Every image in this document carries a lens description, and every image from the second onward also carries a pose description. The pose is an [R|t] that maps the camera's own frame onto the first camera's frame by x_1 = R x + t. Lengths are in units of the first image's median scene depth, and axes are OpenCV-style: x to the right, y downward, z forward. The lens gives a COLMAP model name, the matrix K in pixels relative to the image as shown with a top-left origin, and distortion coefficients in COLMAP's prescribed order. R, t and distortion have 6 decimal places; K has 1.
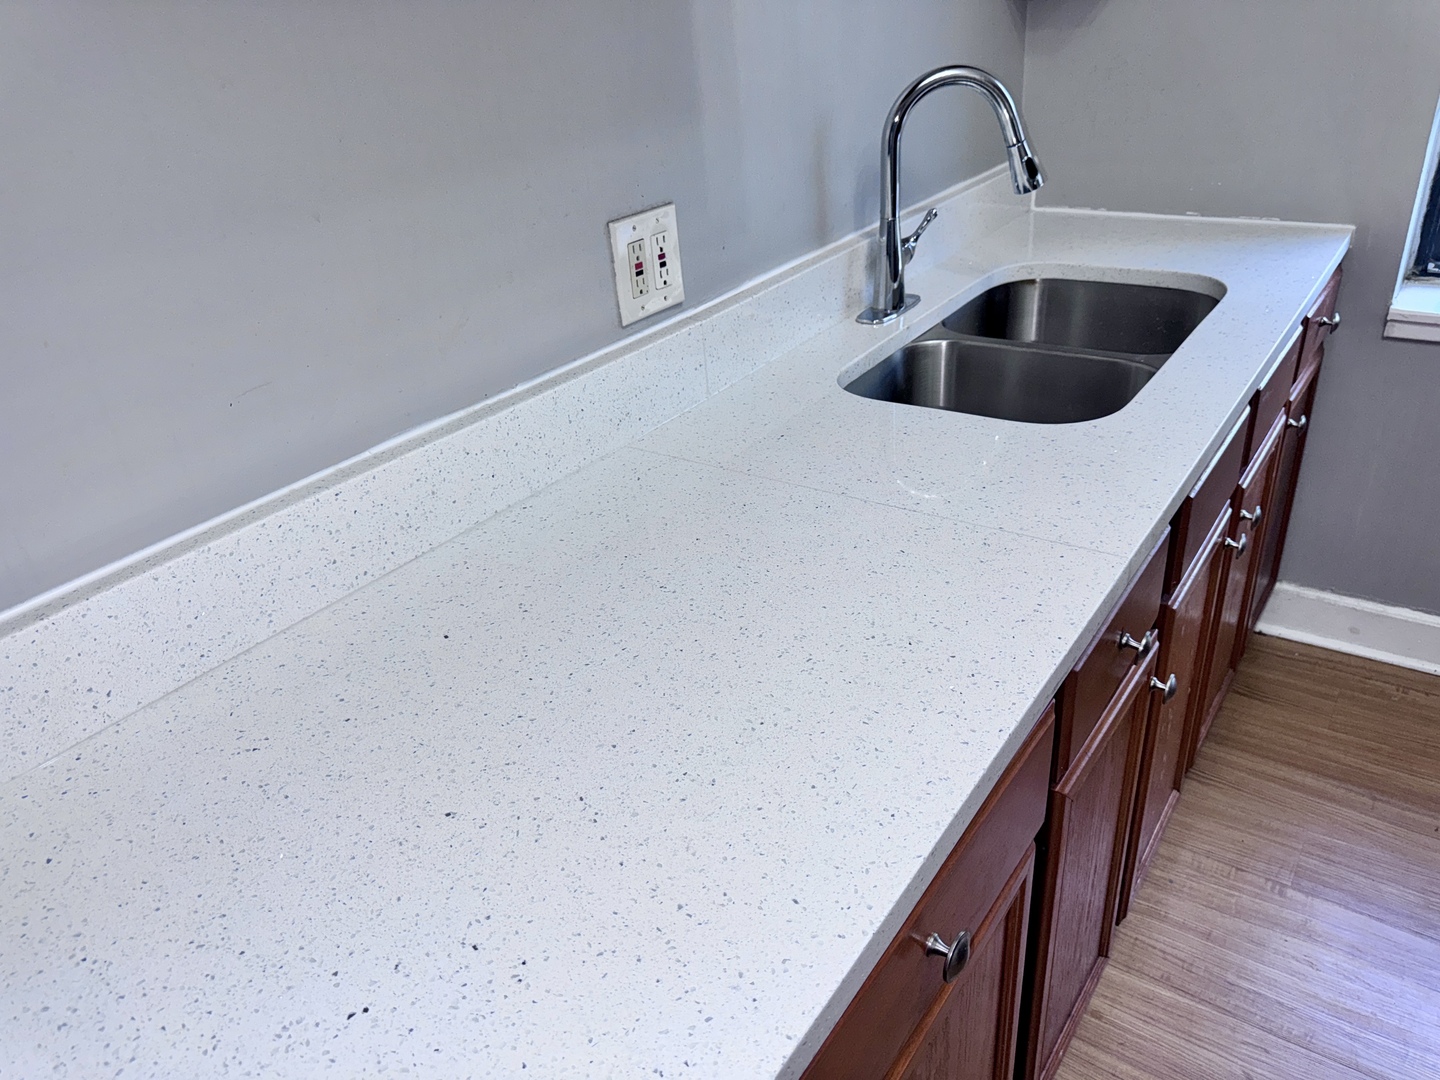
lens RADIAL K [[1028.2, 0, 714.5], [0, 1028.2, 535.3], [0, 0, 1]] dist [-0.009103, -0.006339]
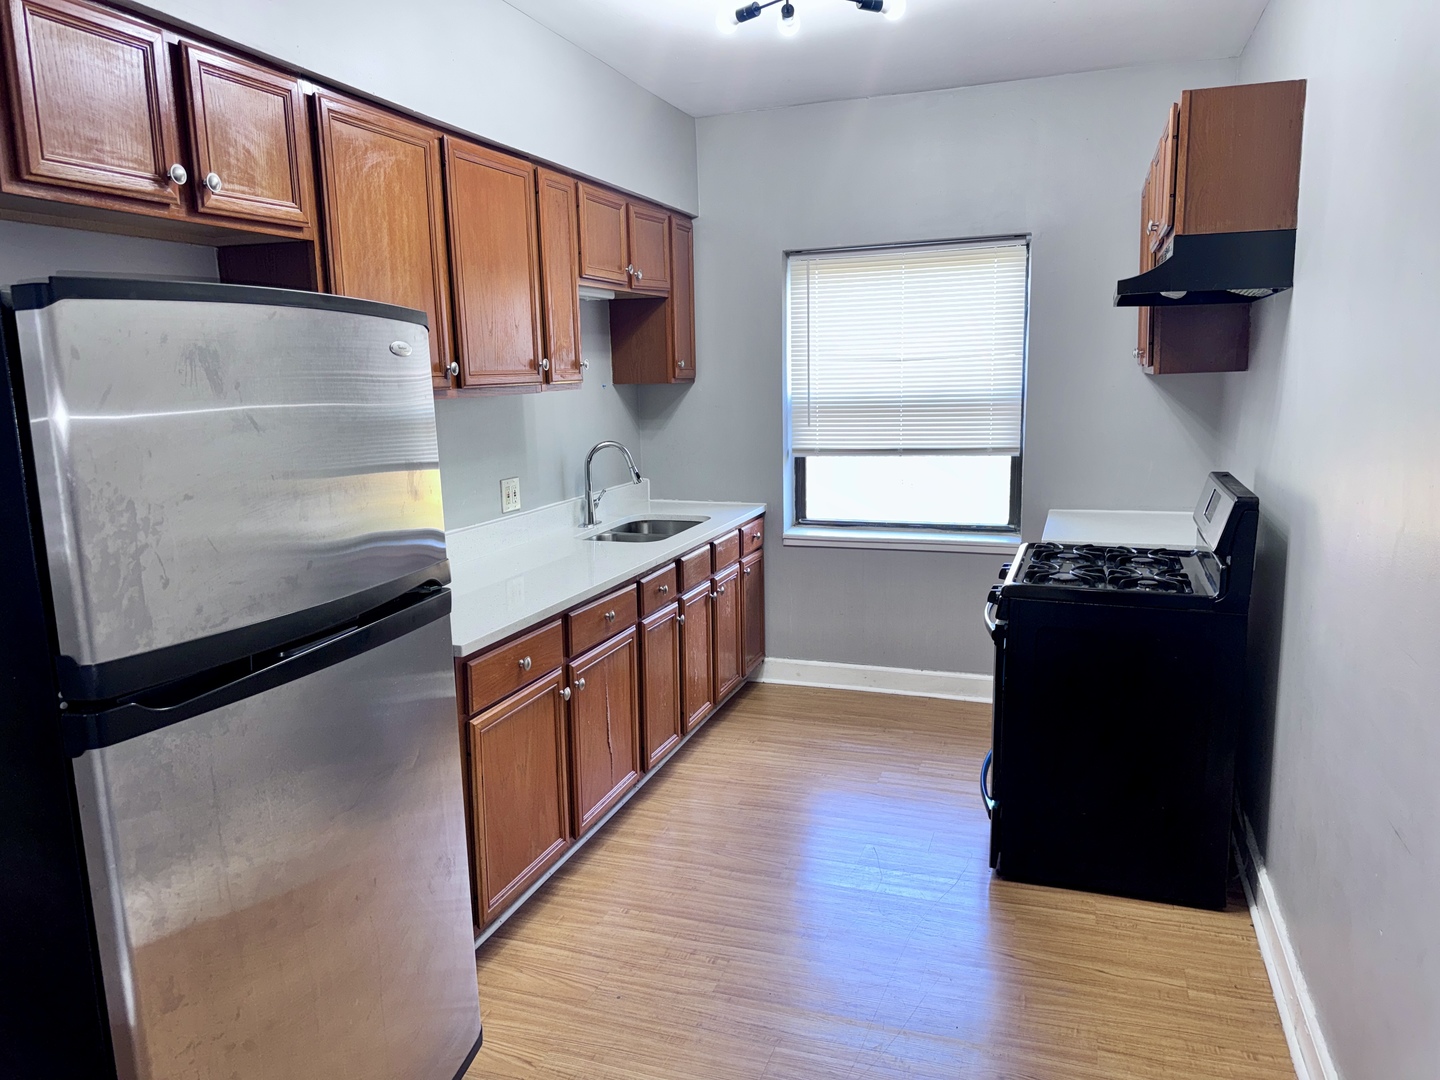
lens RADIAL K [[1028.2, 0, 717.5], [0, 1028.2, 544.1], [0, 0, 1]] dist [-0.009103, -0.006339]
pose [[0.959484, 0.010789, 0.281557, -0.263658], [0.084059, 0.942801, -0.322584, 0.723473], [-0.268932, 0.333182, 0.903695, -1.495183]]
